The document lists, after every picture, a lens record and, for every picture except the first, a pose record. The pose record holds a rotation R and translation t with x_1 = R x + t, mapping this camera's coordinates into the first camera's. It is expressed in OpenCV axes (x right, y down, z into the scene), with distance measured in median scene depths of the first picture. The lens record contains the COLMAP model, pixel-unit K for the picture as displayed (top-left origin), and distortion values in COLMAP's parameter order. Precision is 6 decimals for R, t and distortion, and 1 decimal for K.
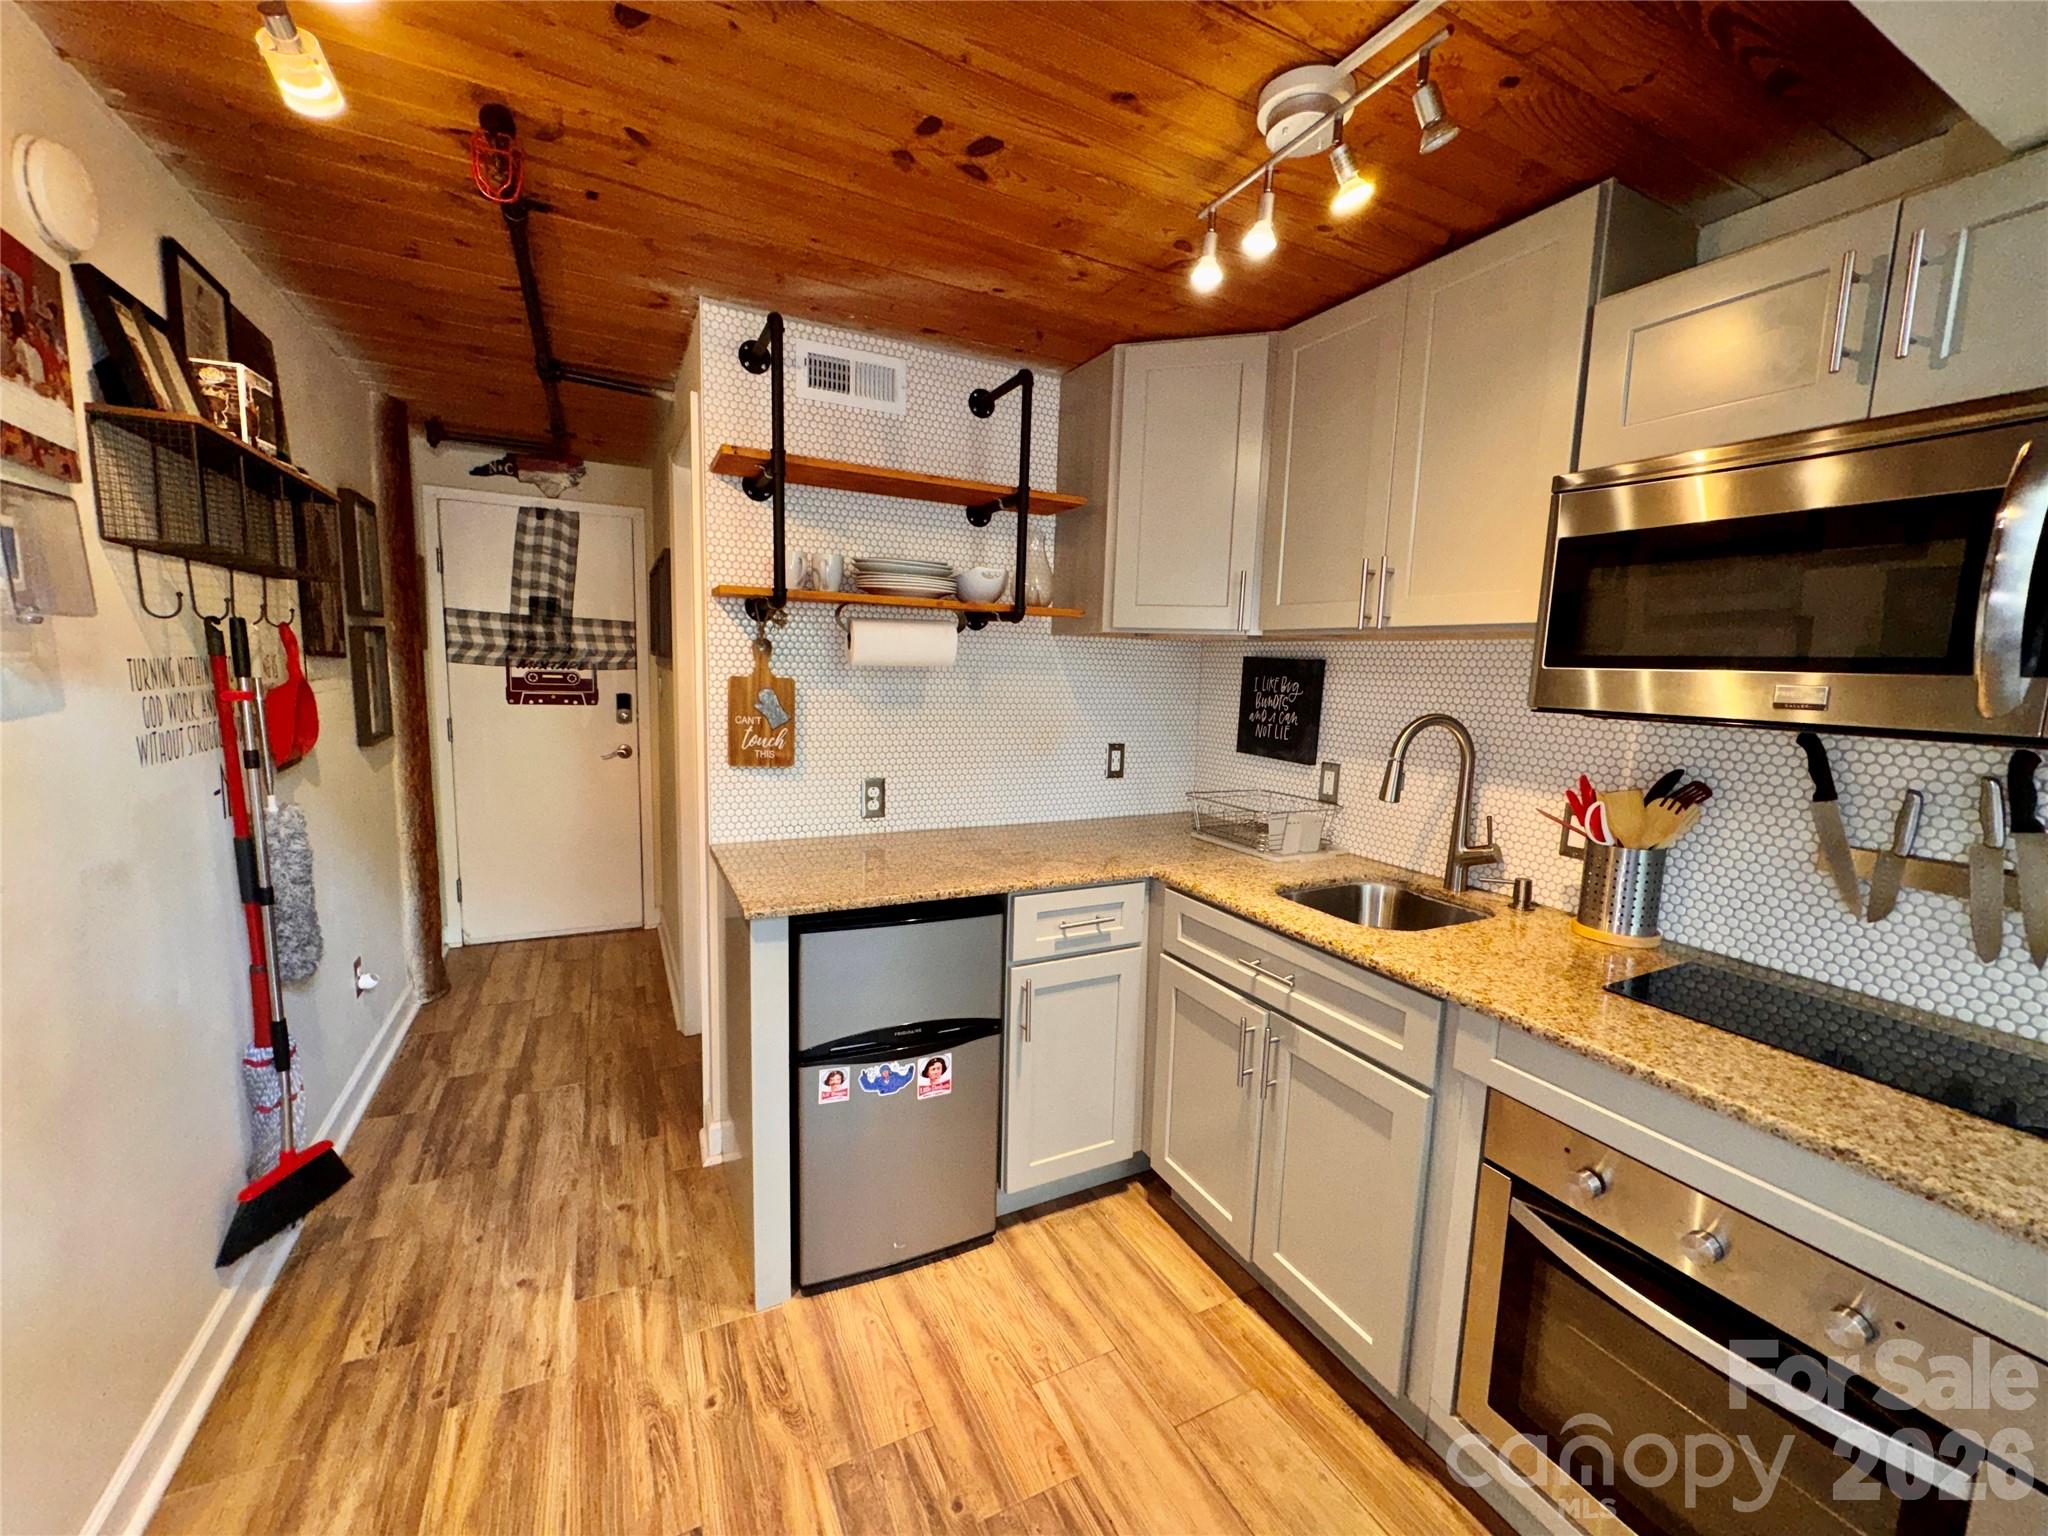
lens RADIAL K [[813.6, 0, 1023.5], [0, 813.6, 770.4], [0, 0, 1]] dist [-0.002472, 0.000215]
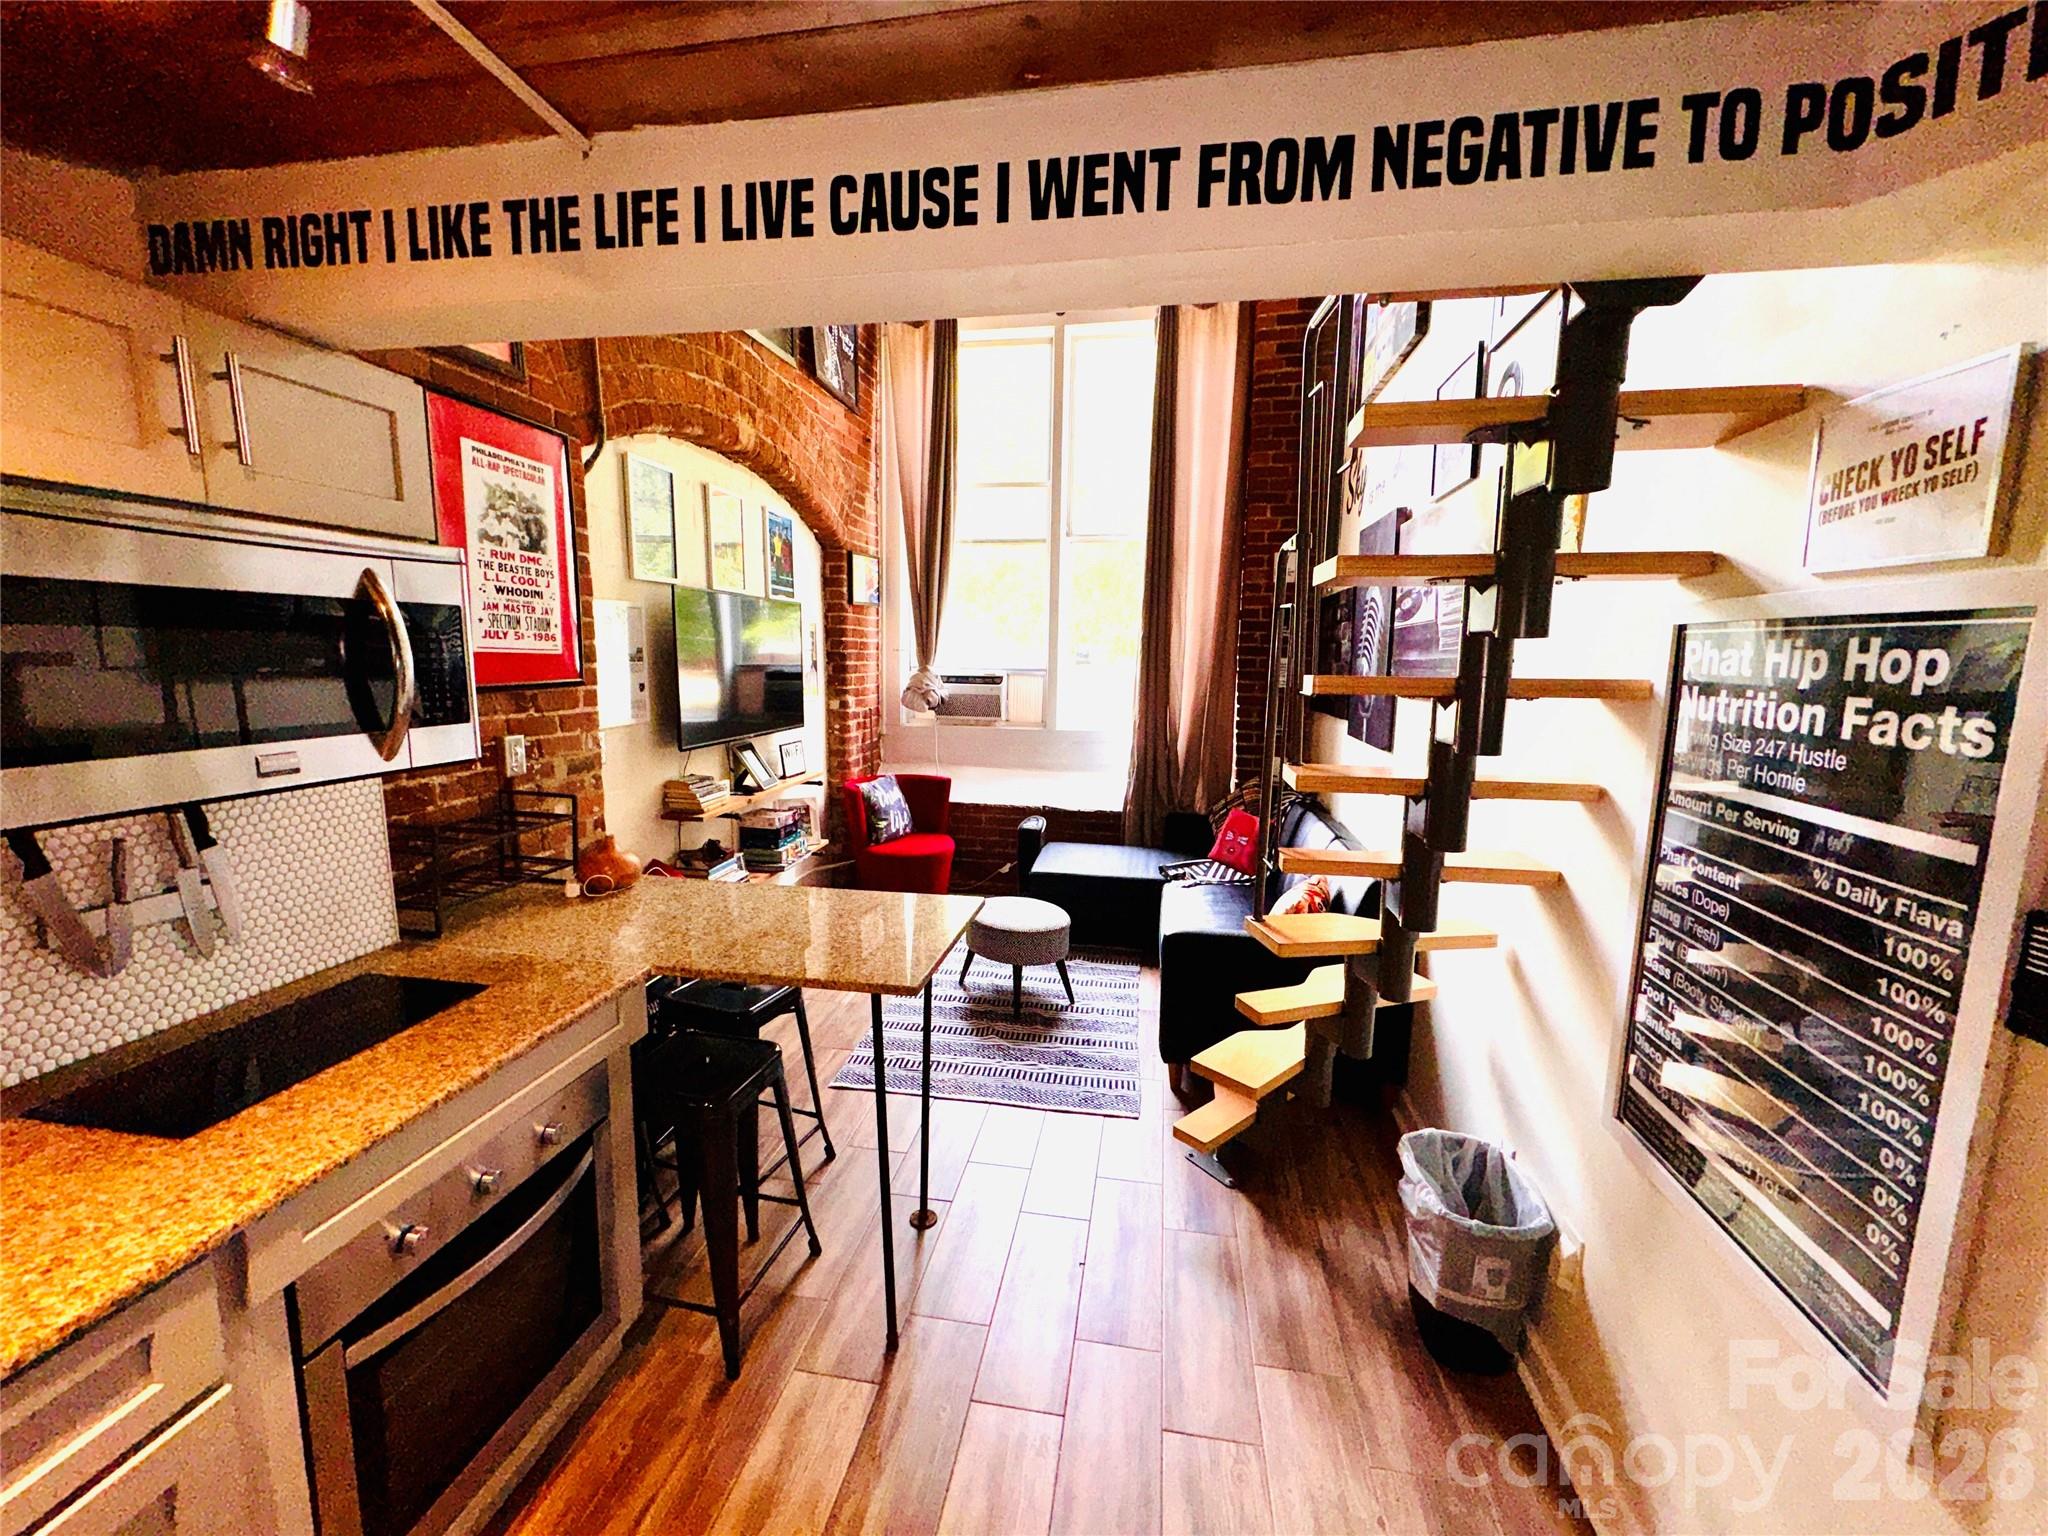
lens RADIAL K [[813.6, 0, 1023.1], [0, 813.6, 771.8], [0, 0, 1]] dist [-0.002472, 0.000215]
pose [[-0.798692, -0.133260, 0.586799, -0.299371], [0.037378, 0.962300, 0.269410, -0.208538], [-0.600578, 0.237110, -0.763600, 0.763020]]
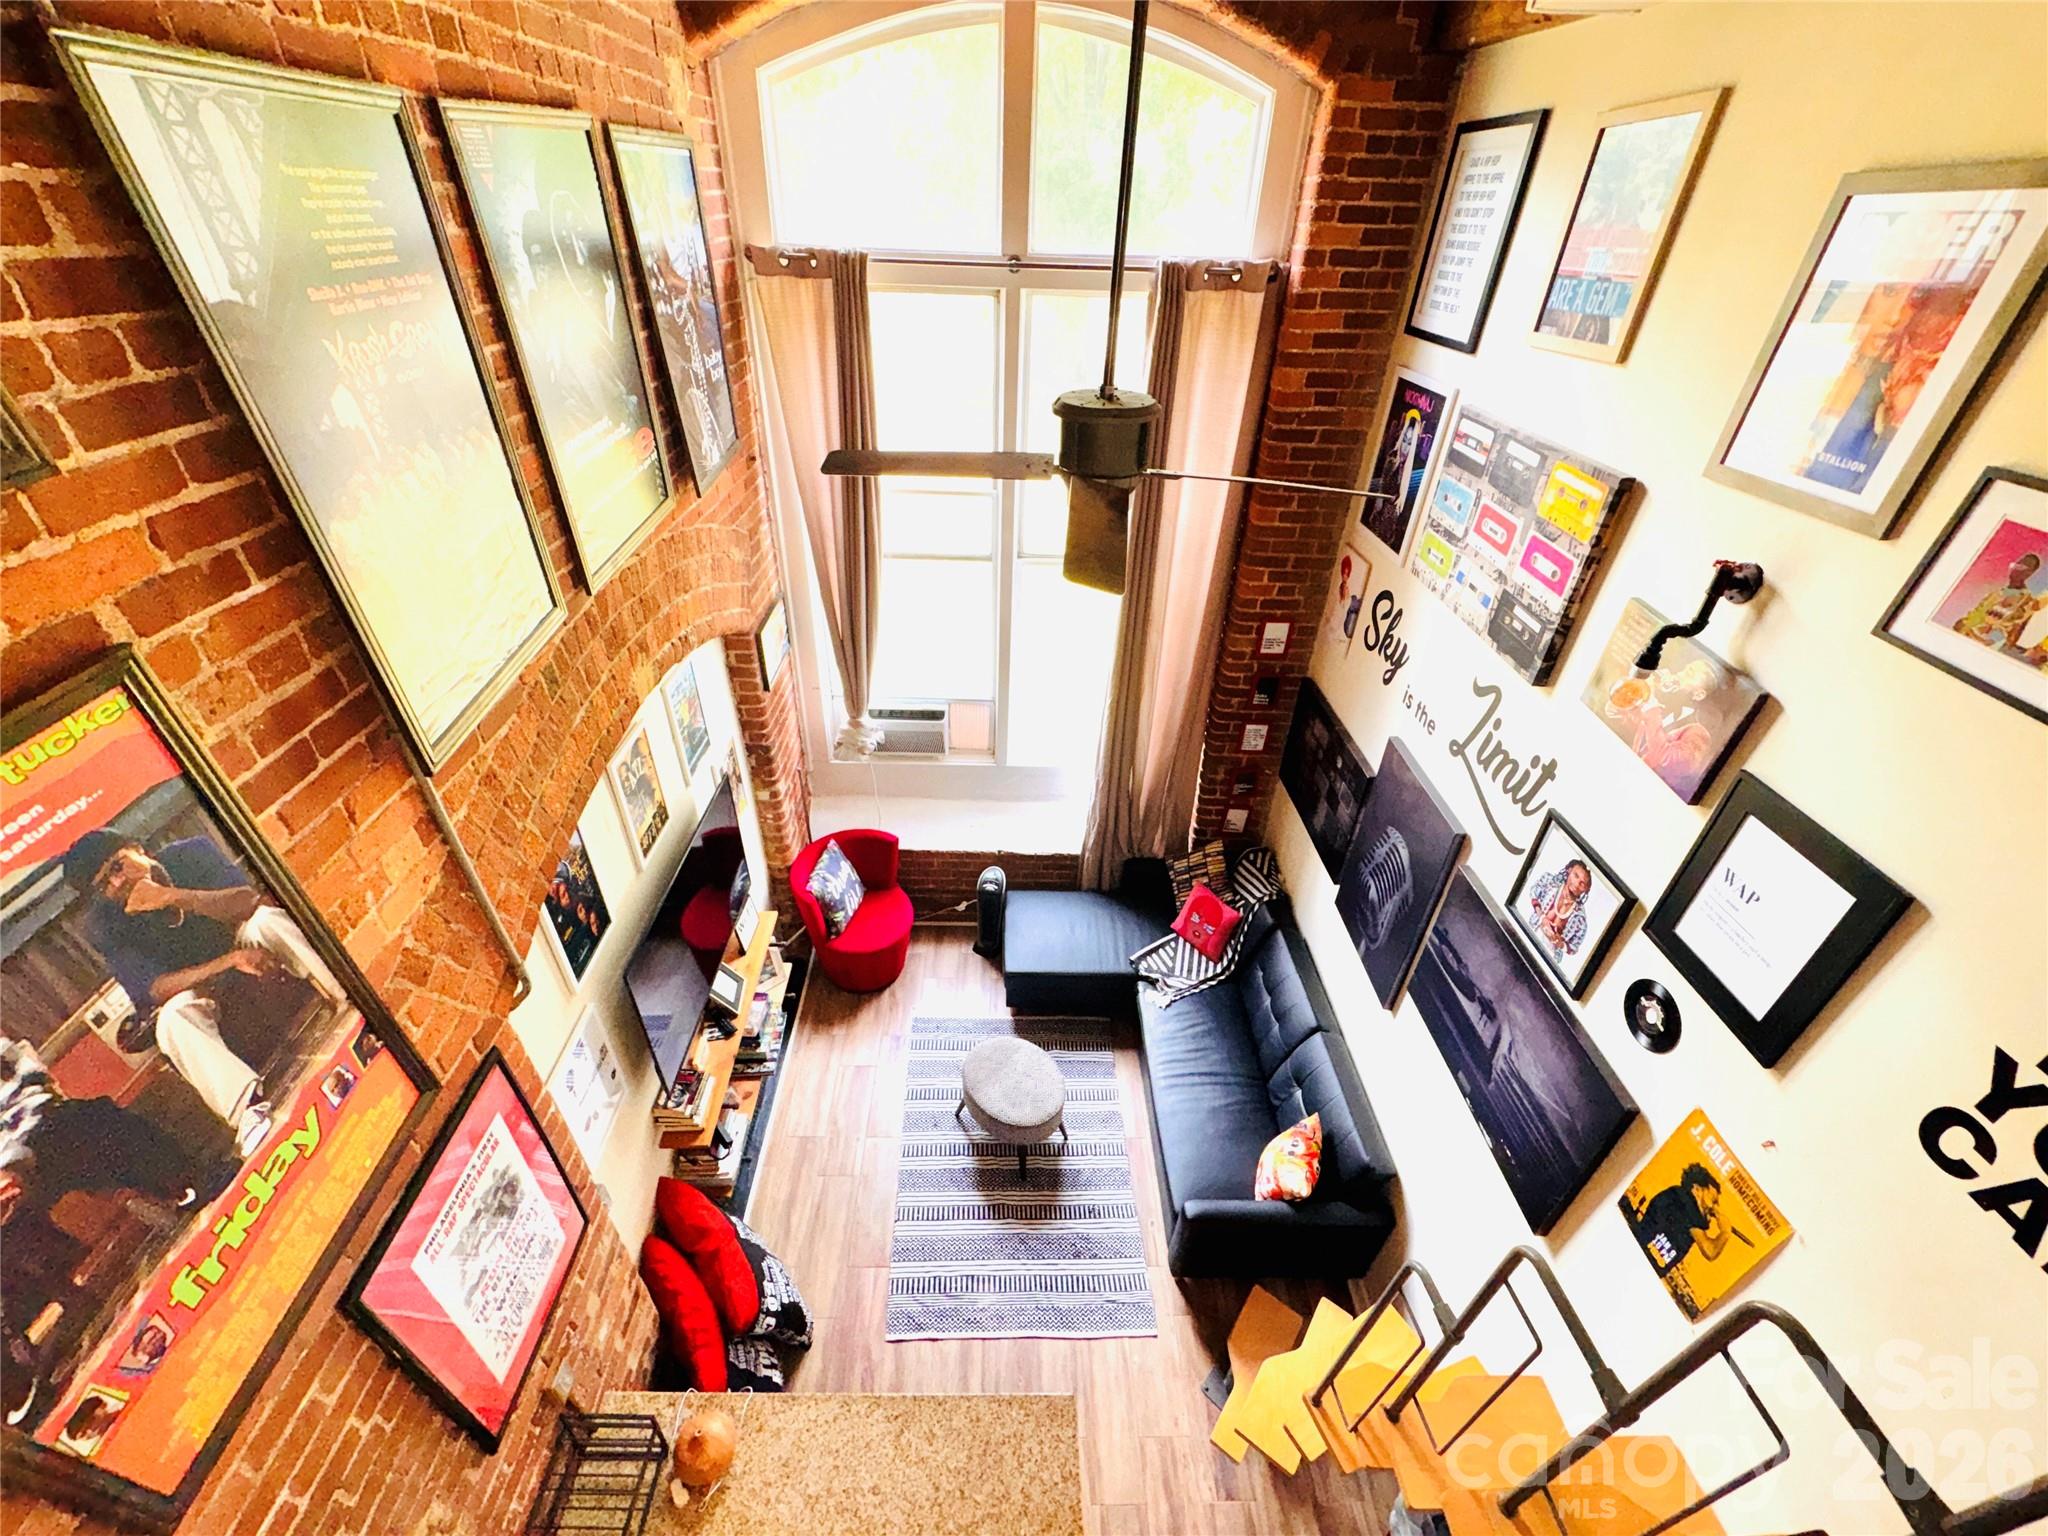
lens RADIAL K [[813.6, 0, 1022.0], [0, 813.6, 771.3], [0, 0, 1]] dist [-0.002472, 0.000215]
pose [[-0.894746, -0.306209, 0.325063, 0.408923], [-0.005474, 0.735366, 0.677648, -1.362737], [-0.446542, 0.604544, -0.659642, 0.195191]]
